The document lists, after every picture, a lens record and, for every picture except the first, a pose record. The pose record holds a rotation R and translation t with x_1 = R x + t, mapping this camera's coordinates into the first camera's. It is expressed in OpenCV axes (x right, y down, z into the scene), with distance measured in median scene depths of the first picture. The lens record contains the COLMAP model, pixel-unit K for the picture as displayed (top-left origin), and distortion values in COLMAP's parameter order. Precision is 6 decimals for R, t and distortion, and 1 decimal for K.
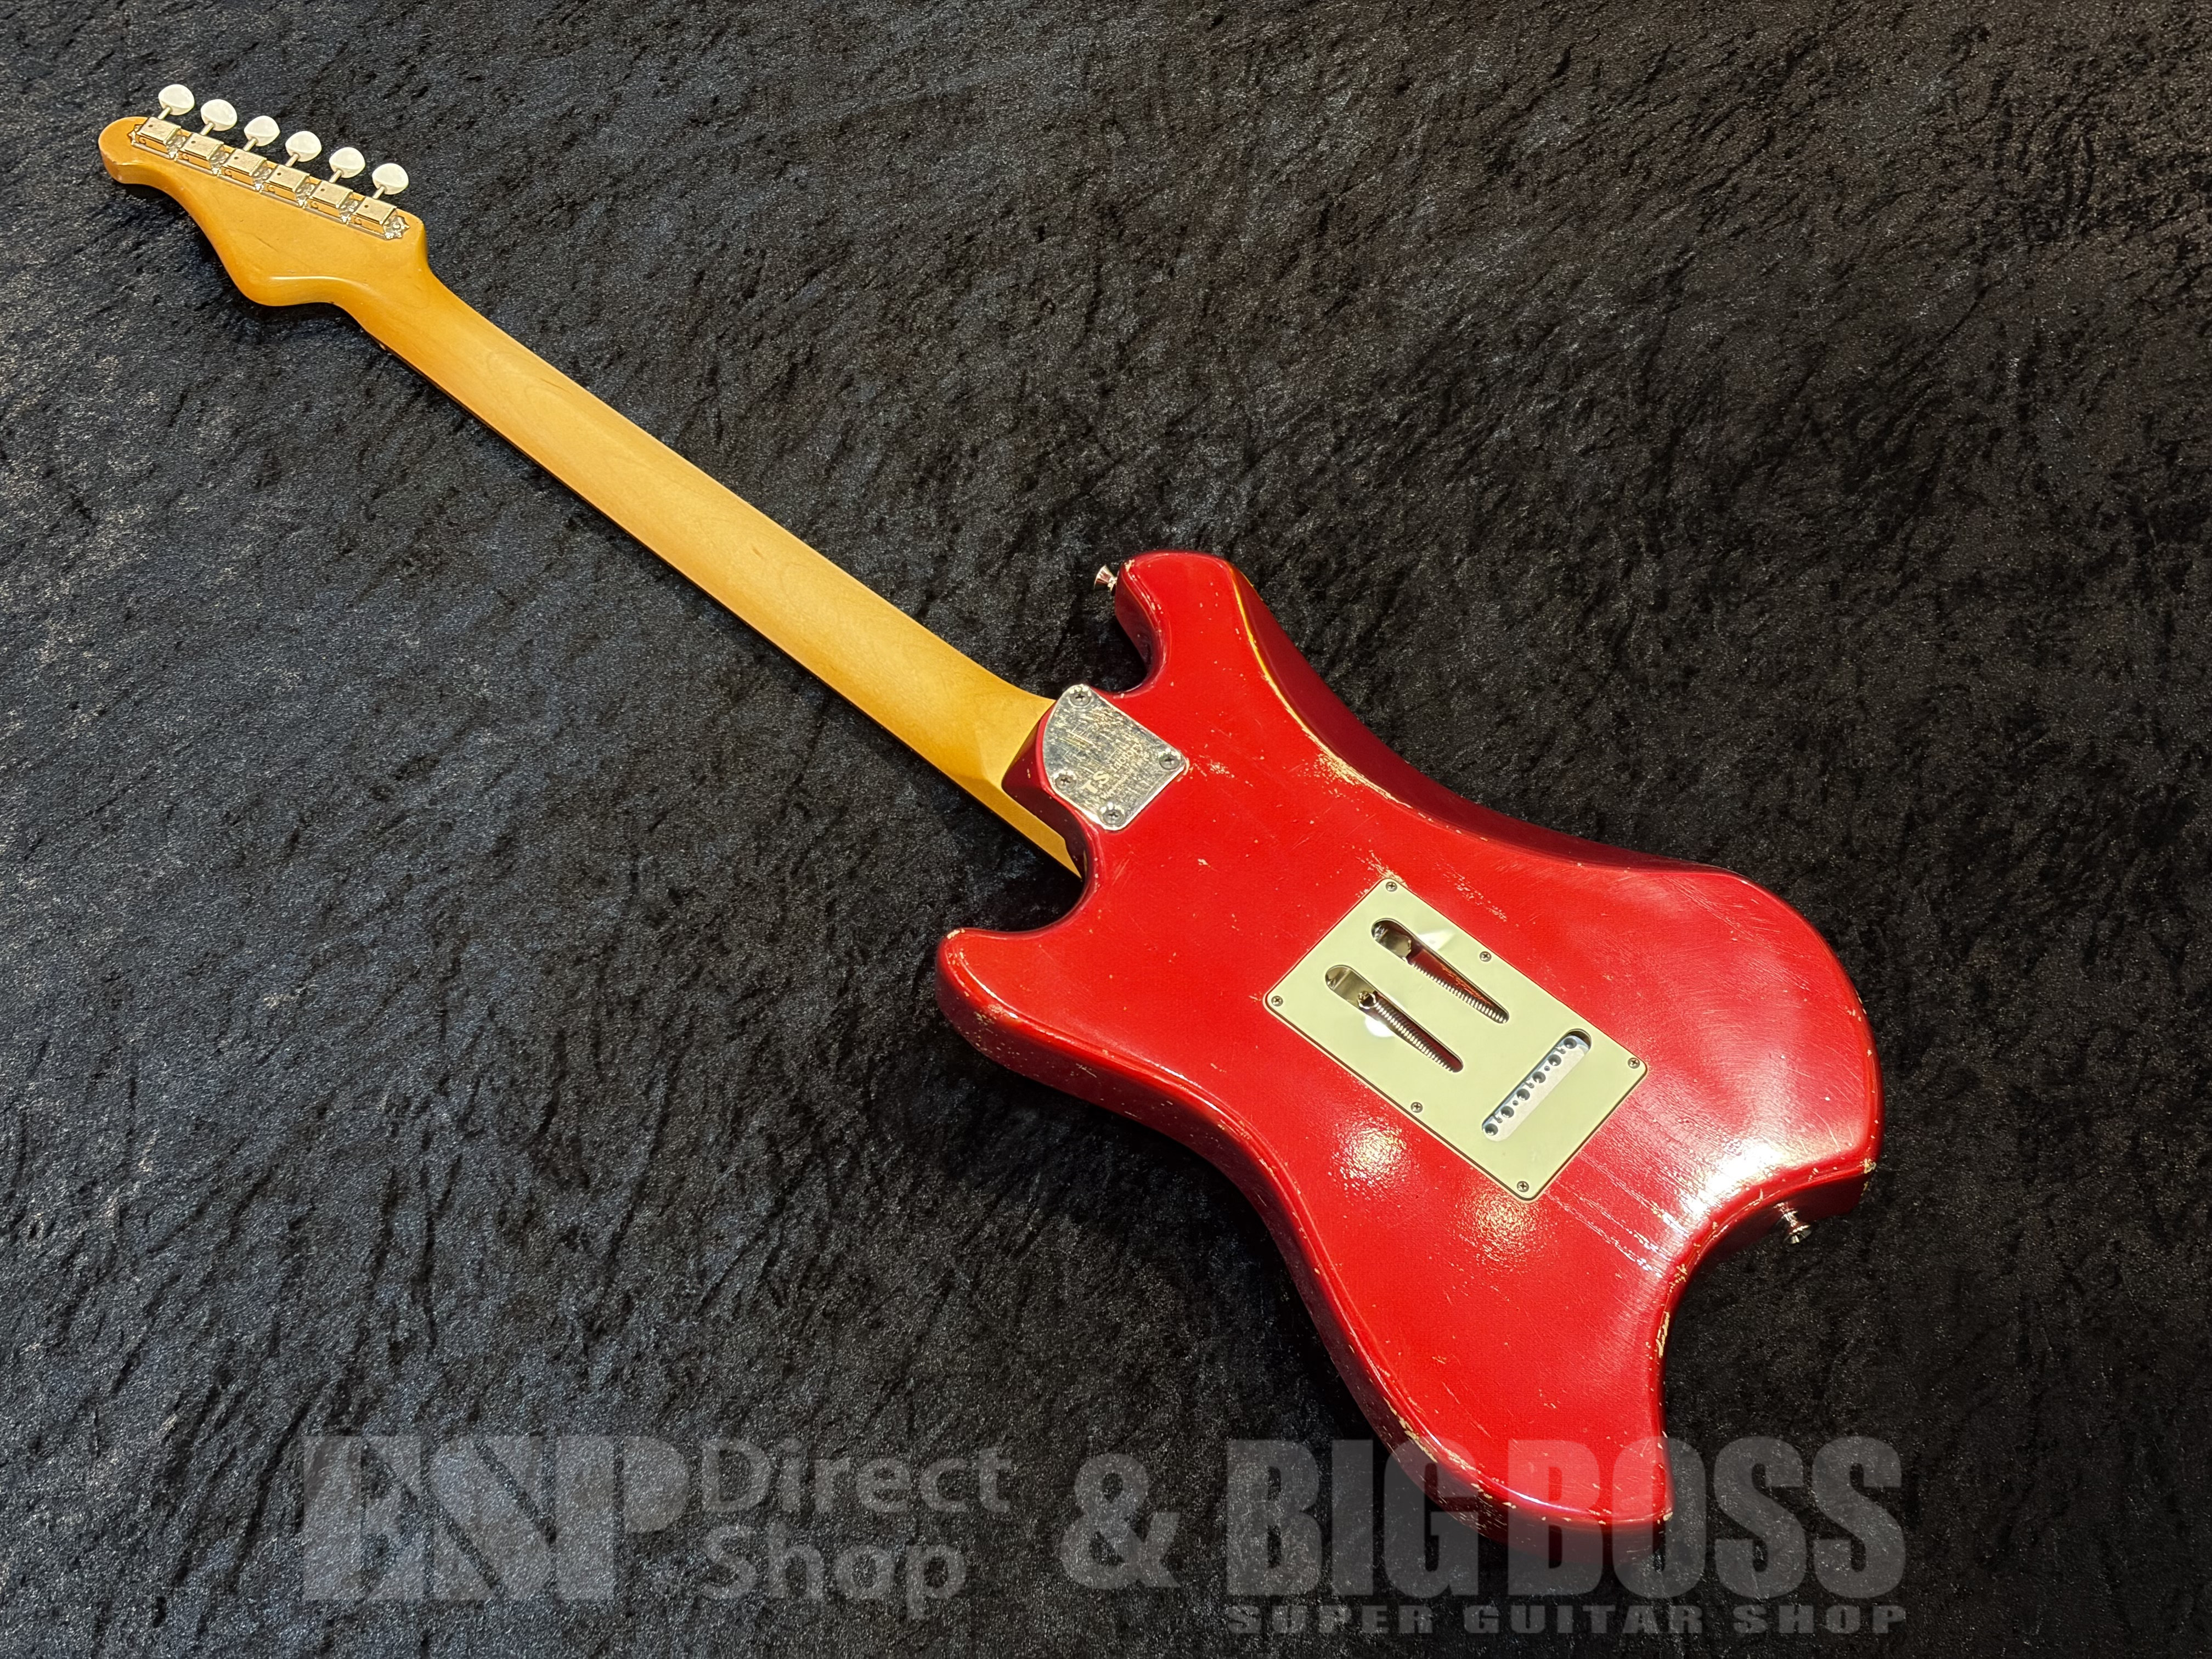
lens RADIAL K [[3279.0, 0, 1091.7], [0, 3279.0, 826.2], [0, 0, 1]] dist [0.273667, -1.169274]
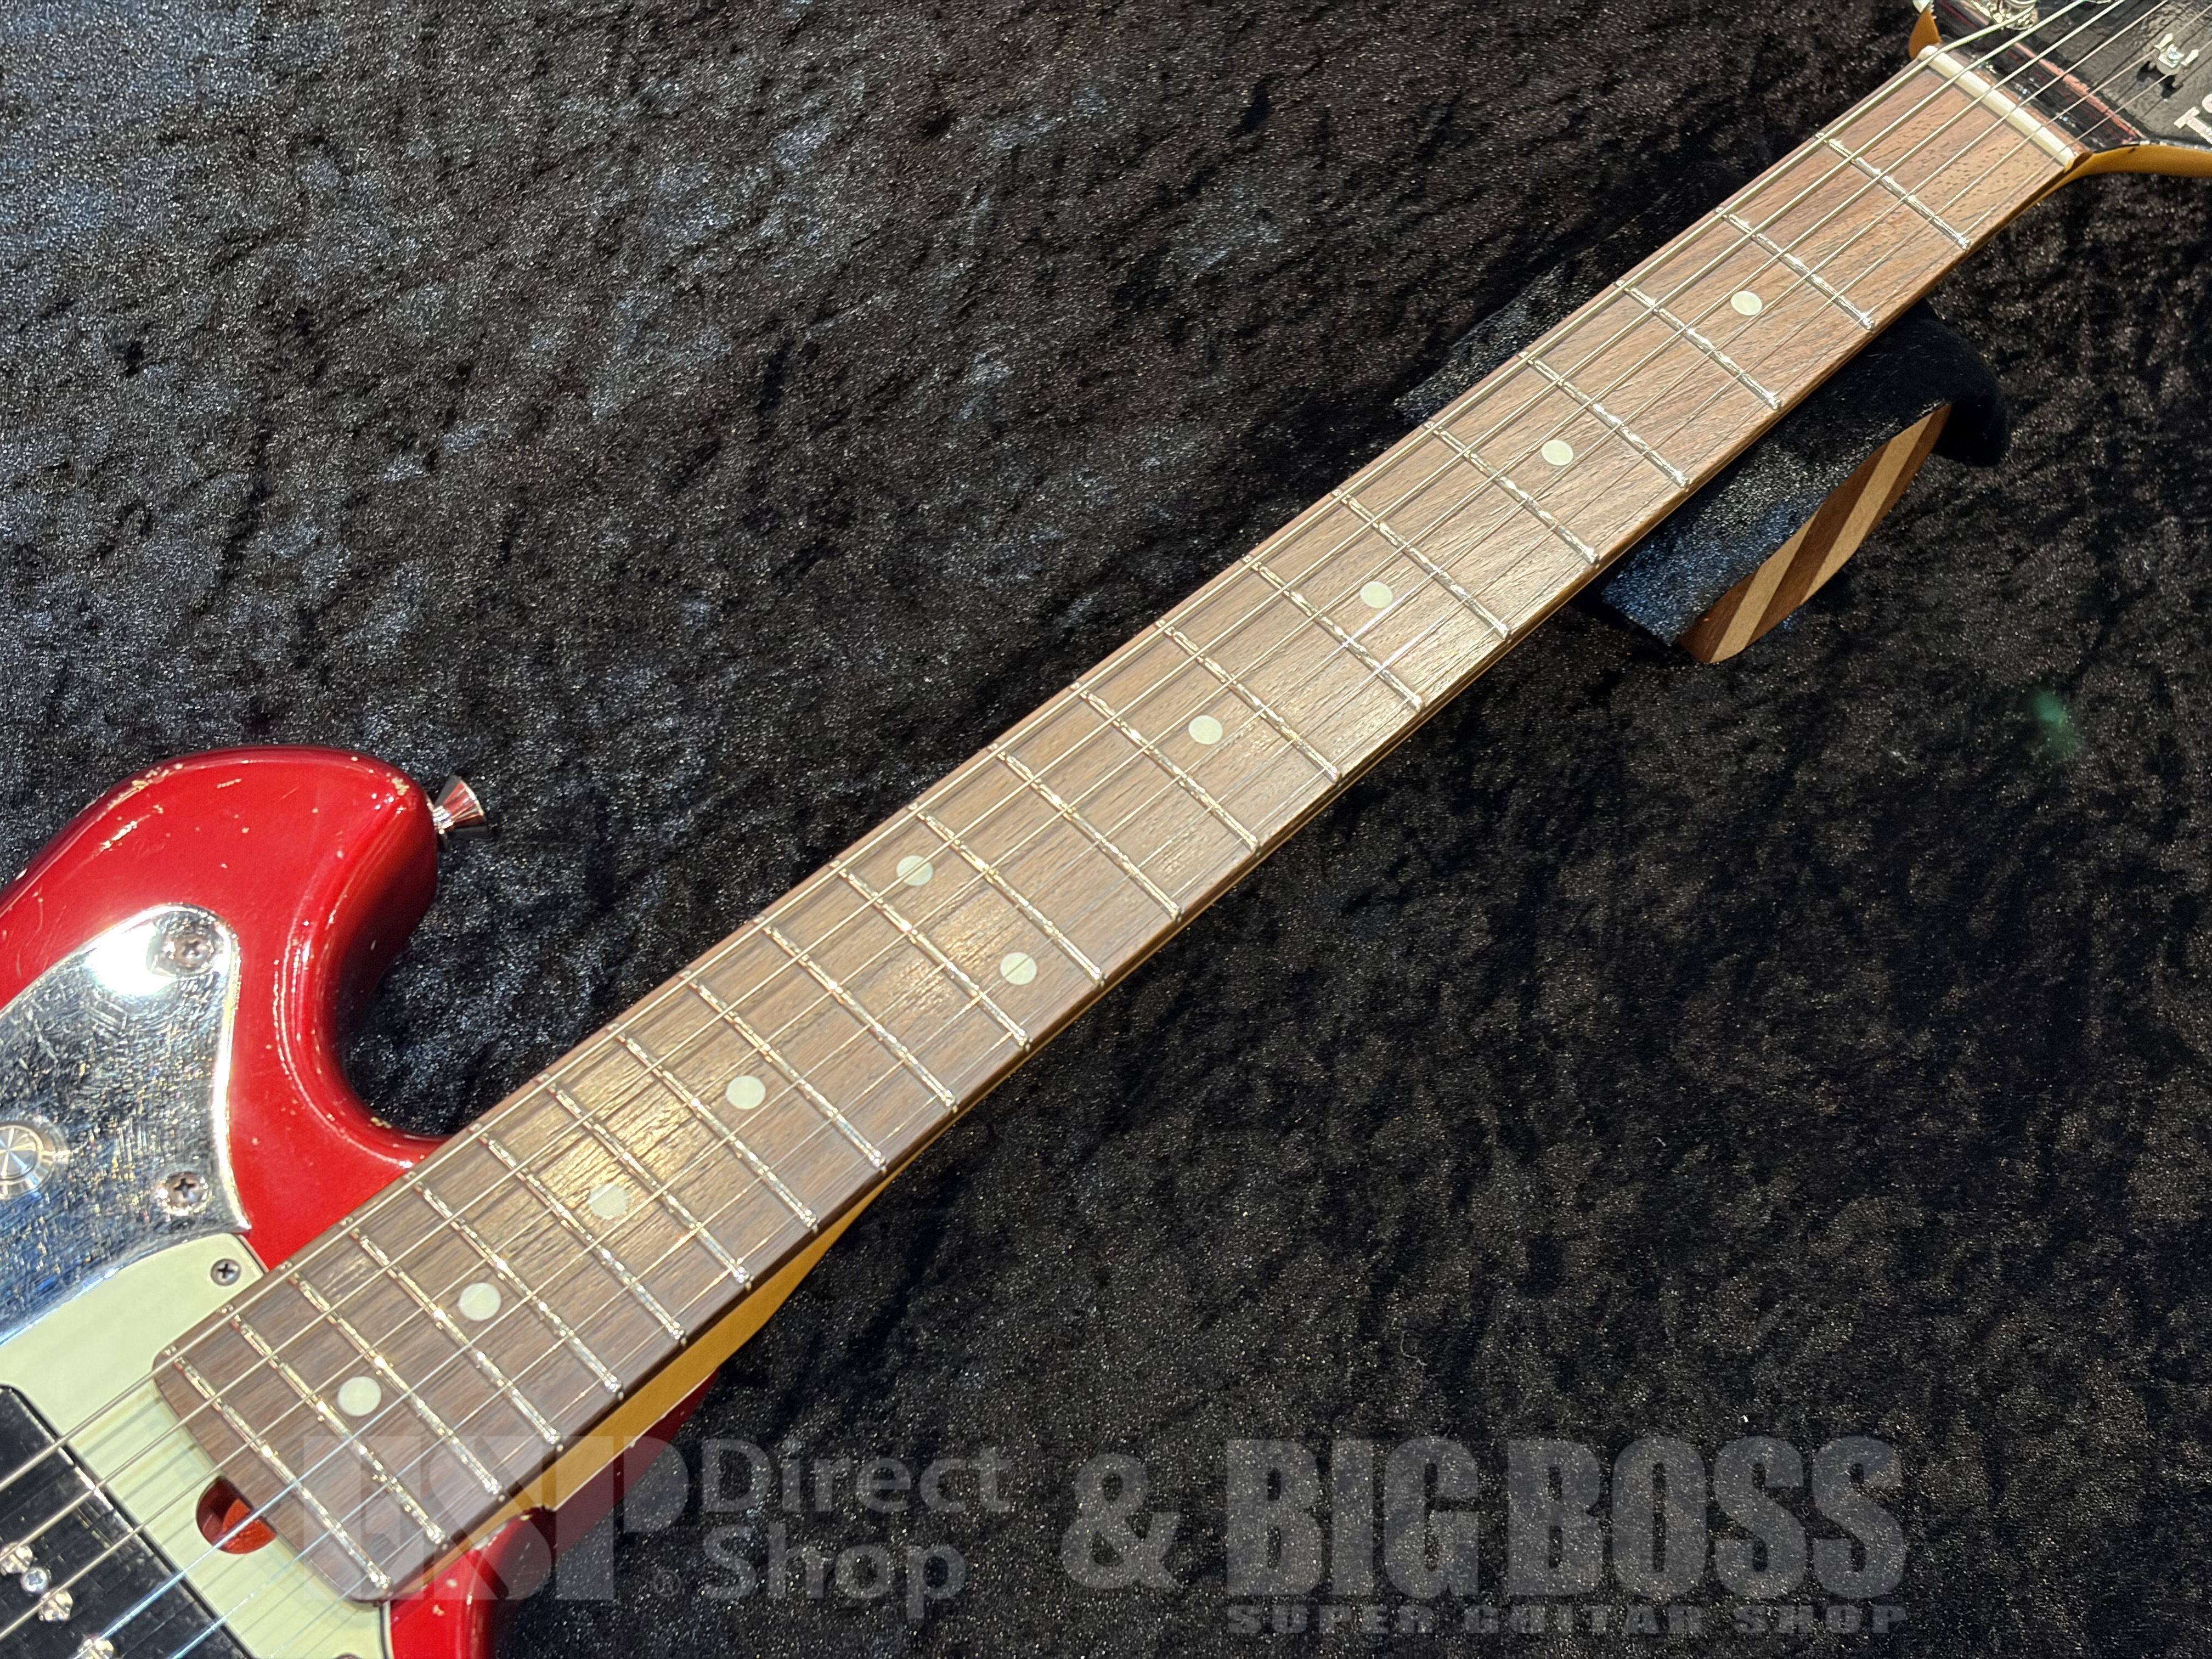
lens RADIAL K [[3279.0, 0, 1091.7], [0, 3279.0, 826.2], [0, 0, 1]] dist [0.273667, -1.169274]
pose [[0.977479, 0.041072, 0.206999, 0.022273], [-0.022393, 0.995527, -0.091785, -0.085750], [-0.209843, 0.085083, 0.974026, 0.592867]]
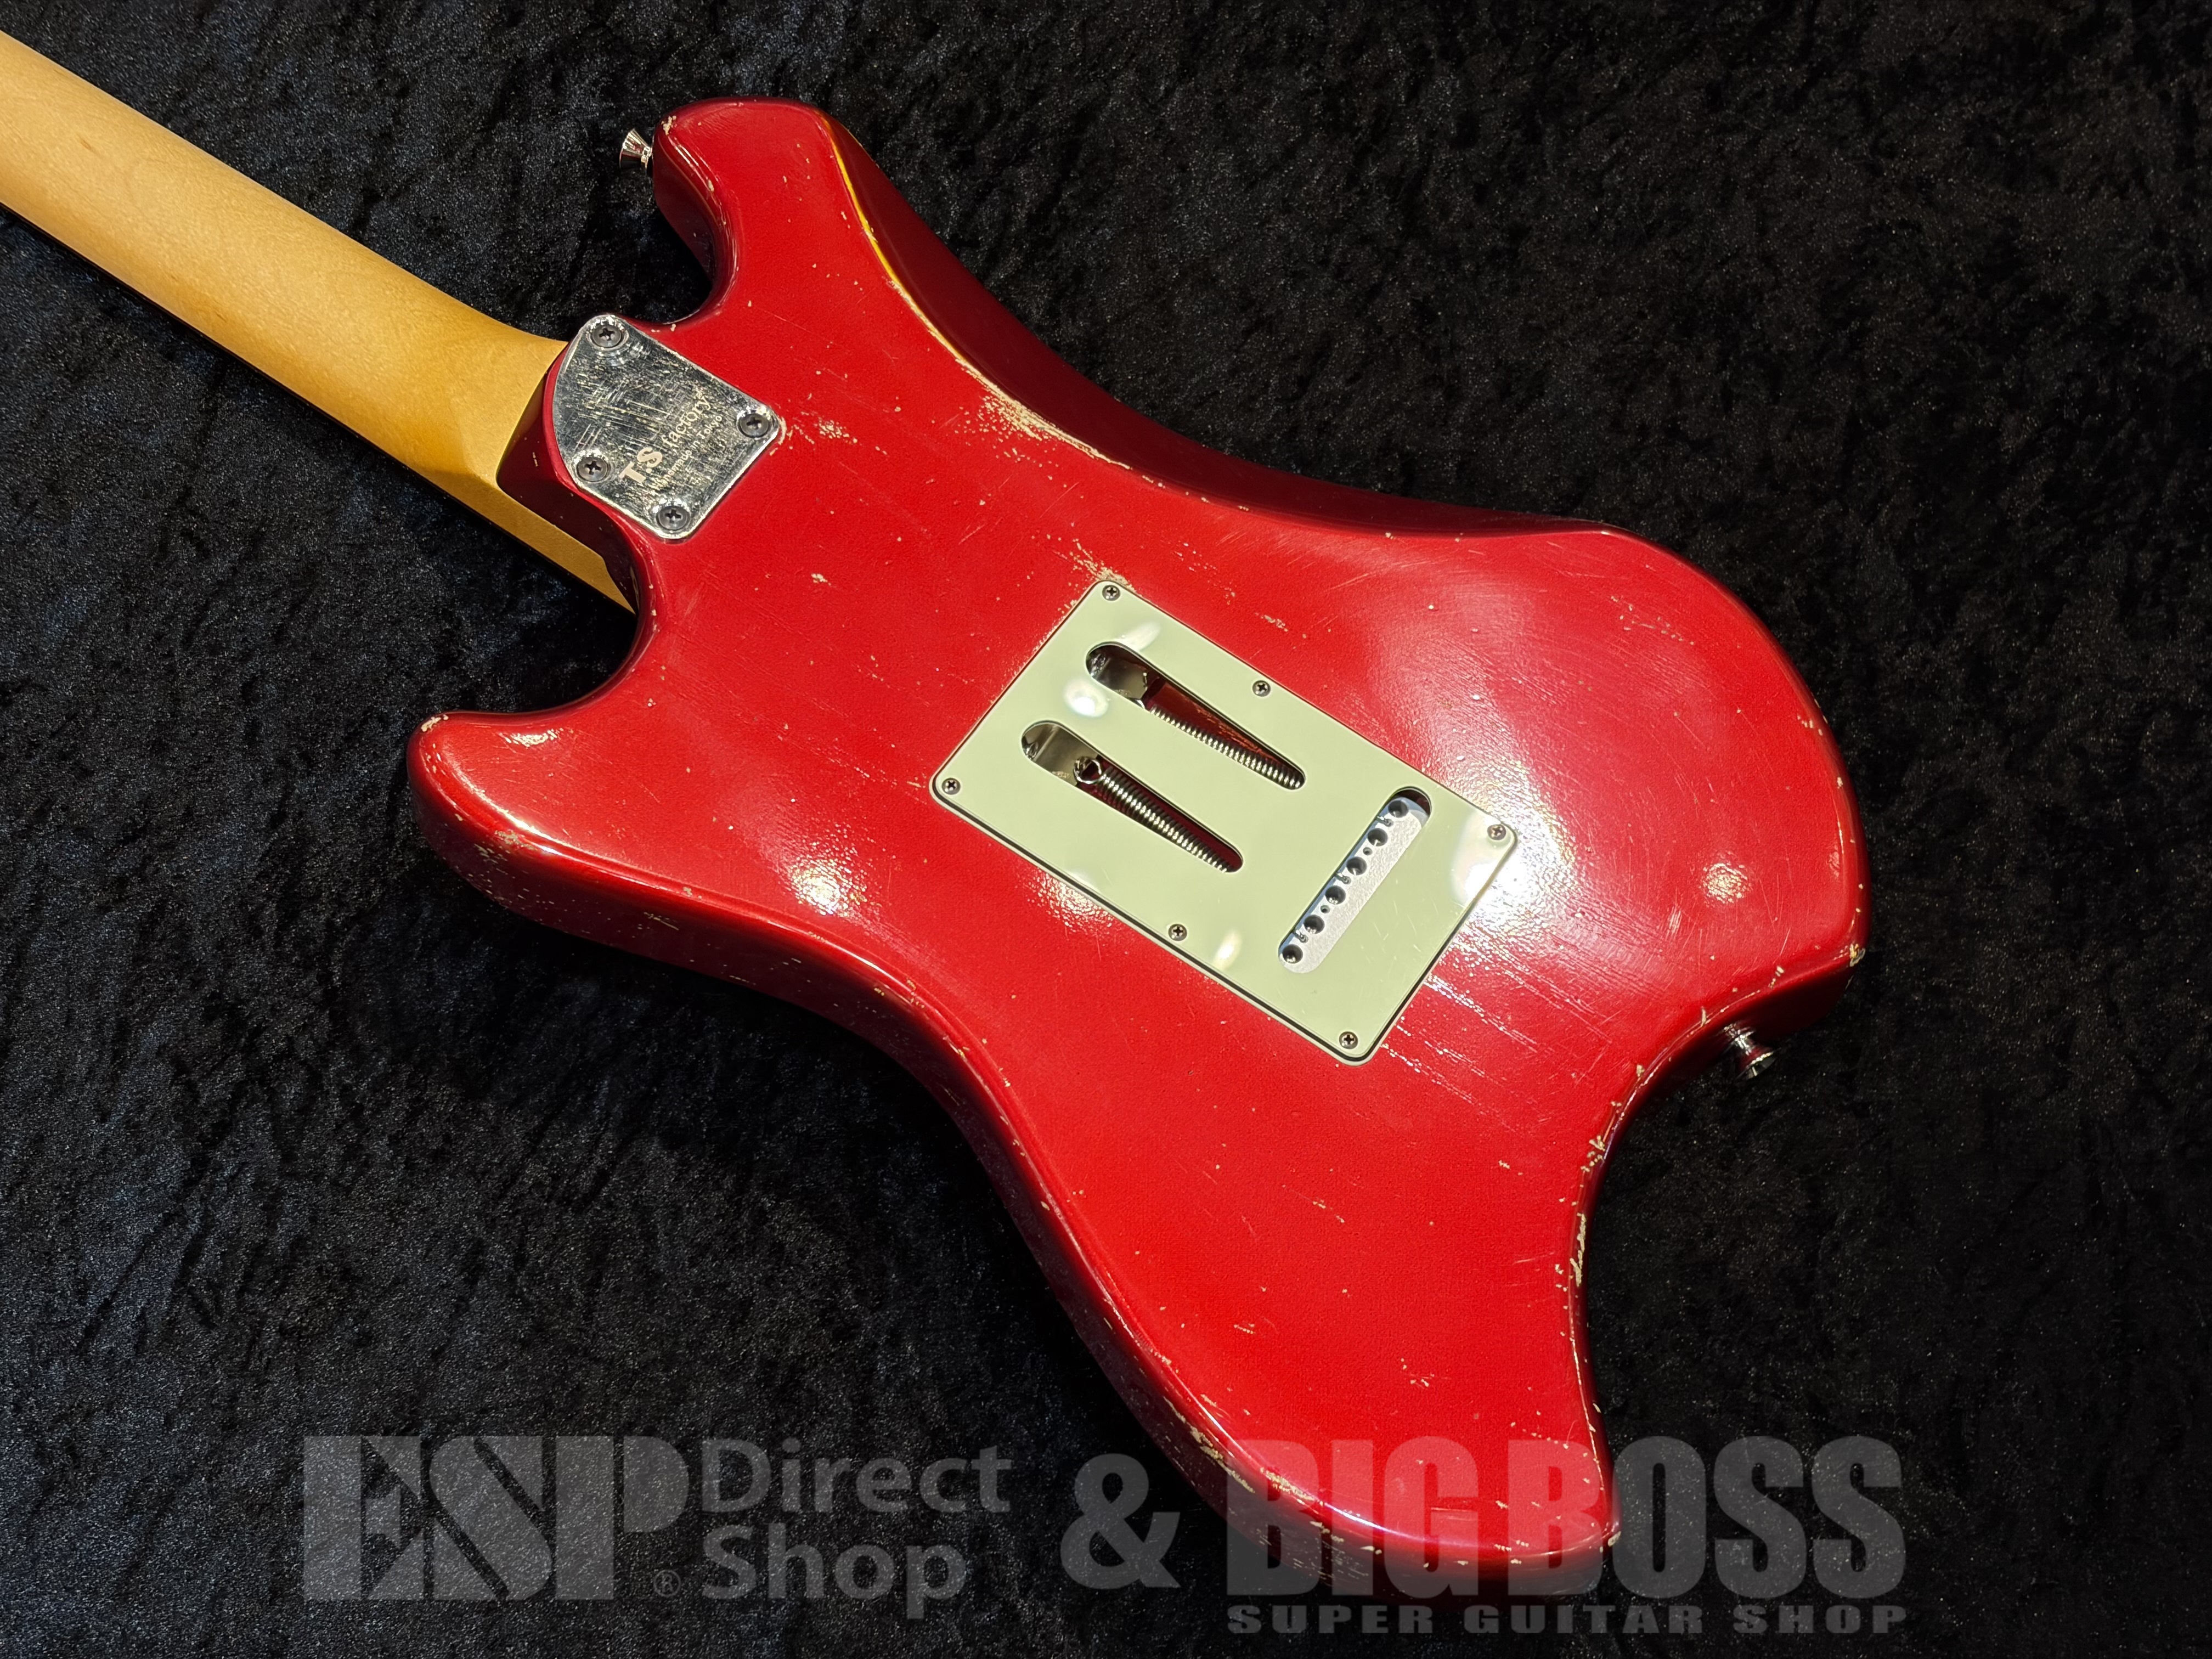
lens RADIAL K [[3209.2, 0, 1106.0], [0, 3209.2, 829.5], [0, 0, 1]] dist [0.241305, -0.946419]
pose [[0.991851, -0.088577, 0.091568, 0.025912], [0.078821, 0.991326, 0.105170, -0.002001], [-0.100090, -0.097096, 0.990230, 0.340869]]
